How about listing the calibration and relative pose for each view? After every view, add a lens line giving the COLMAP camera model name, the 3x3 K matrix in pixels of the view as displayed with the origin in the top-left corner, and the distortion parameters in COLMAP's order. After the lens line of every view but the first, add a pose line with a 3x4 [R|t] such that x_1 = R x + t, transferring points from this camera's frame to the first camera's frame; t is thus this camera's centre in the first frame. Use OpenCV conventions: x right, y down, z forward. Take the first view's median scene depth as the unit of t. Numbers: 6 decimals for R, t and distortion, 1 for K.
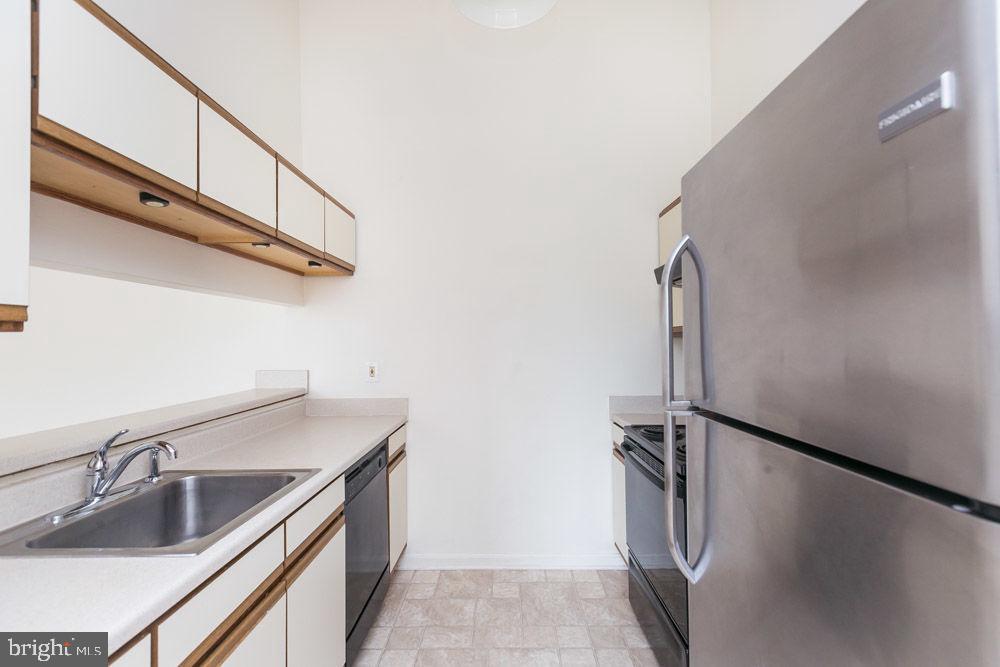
lens RADIAL K [[450.1, 0, 500.2], [0, 450.1, 337.4], [0, 0, 1]] dist [0.004732, -0.001326]
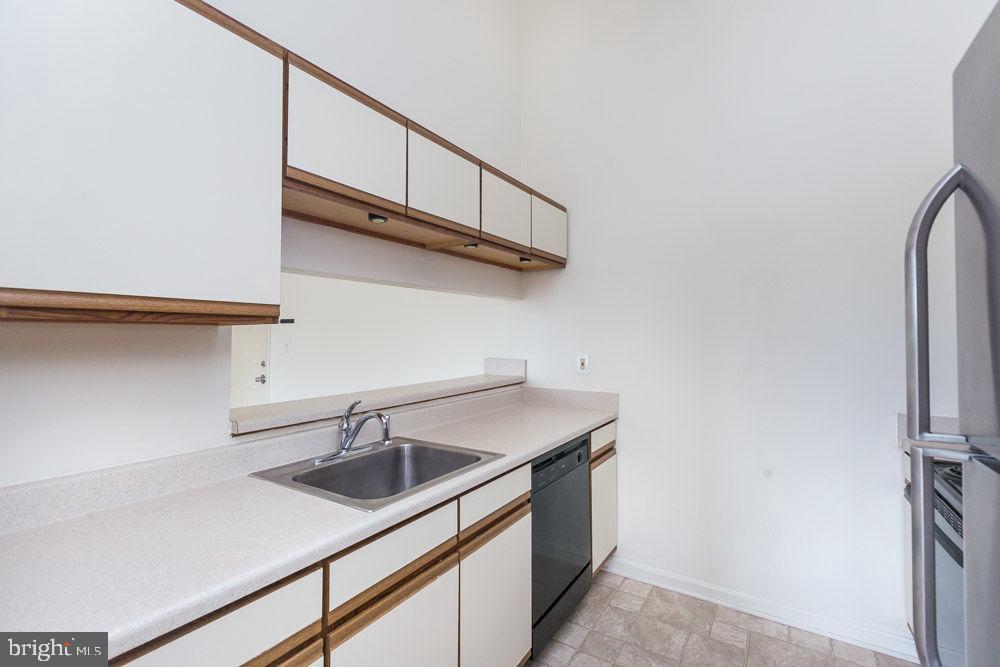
lens RADIAL K [[450.1, 0, 499.8], [0, 450.1, 328.1], [0, 0, 1]] dist [0.004732, -0.001326]
pose [[0.847955, 0.003208, -0.530058, 0.131140], [-0.004851, 0.999987, -0.001709, 0.000275], [0.530045, 0.004020, 0.847960, 0.095315]]
